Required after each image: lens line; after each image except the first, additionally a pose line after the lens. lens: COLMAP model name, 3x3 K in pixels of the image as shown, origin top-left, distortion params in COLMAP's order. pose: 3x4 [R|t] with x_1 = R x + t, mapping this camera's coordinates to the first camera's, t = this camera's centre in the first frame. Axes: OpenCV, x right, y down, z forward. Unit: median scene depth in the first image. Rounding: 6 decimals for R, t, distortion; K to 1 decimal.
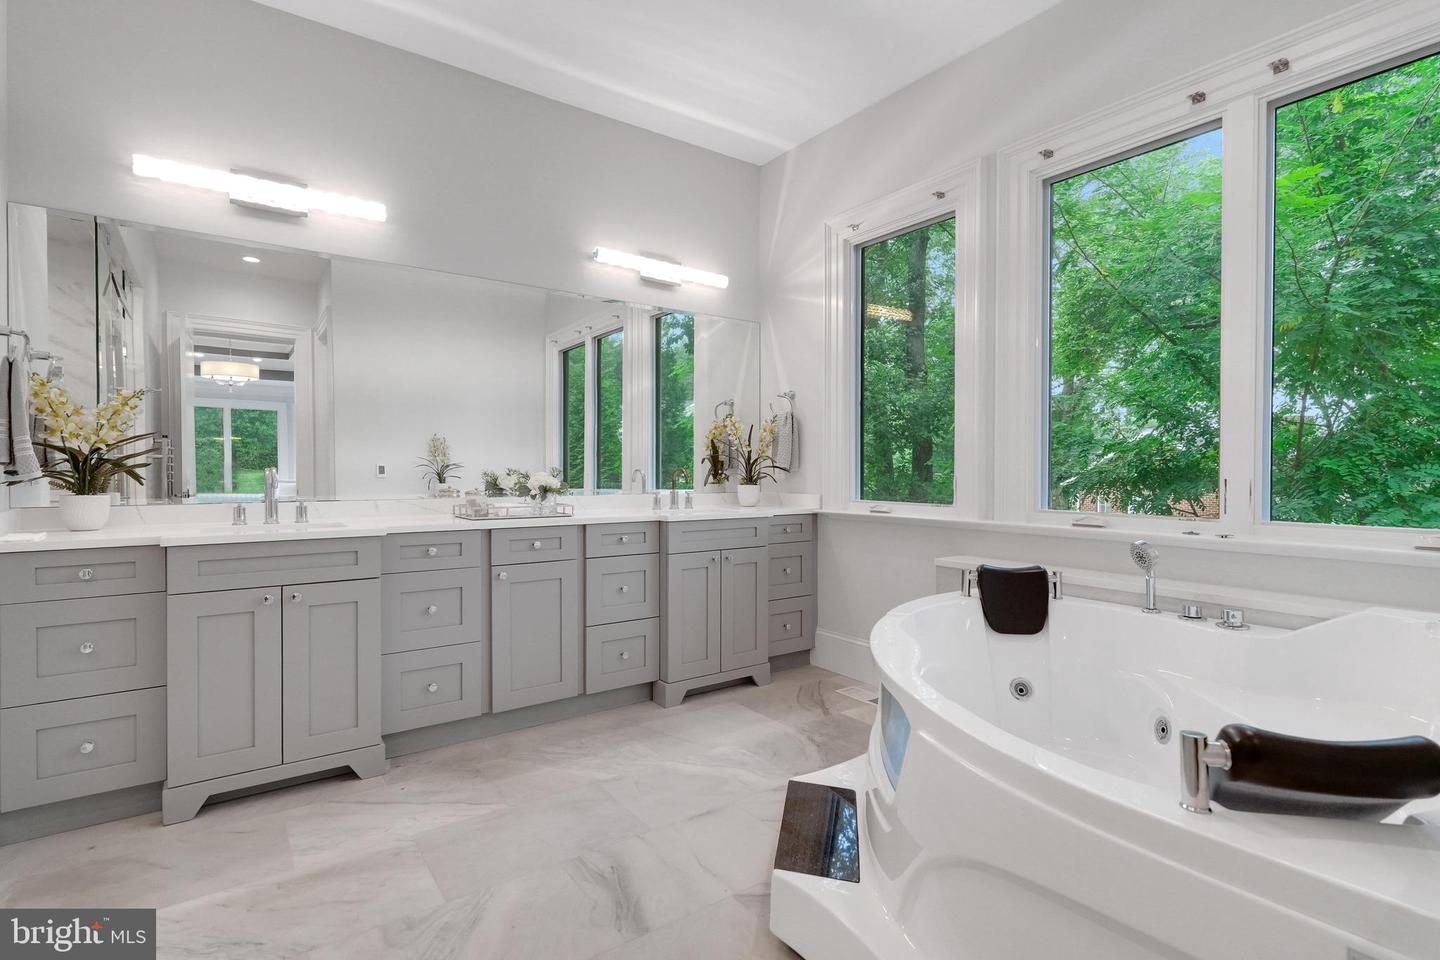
lens RADIAL K [[683.1, 0, 708.2], [0, 683.1, 465.6], [0, 0, 1]] dist [0.000508, 0.000336]
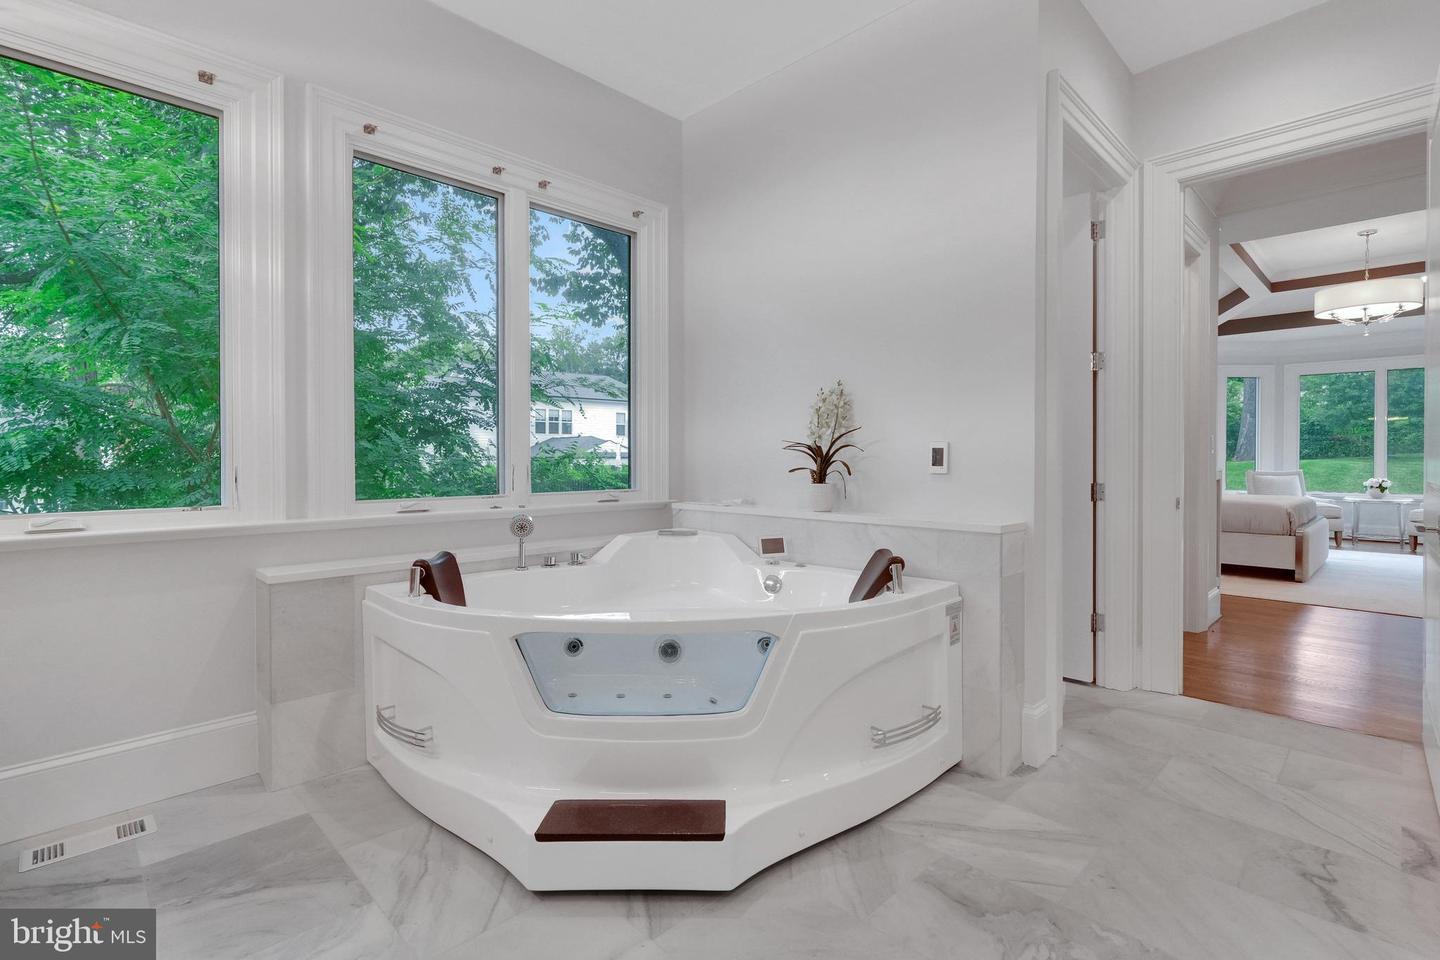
lens RADIAL K [[683.1, 0, 708.2], [0, 683.1, 465.6], [0, 0, 1]] dist [0.000508, 0.000336]
pose [[-0.152987, -0.002662, 0.988225, -0.519793], [0.003420, 0.999989, 0.003224, 0.014923], [-0.988222, 0.003873, -0.152976, 0.671125]]
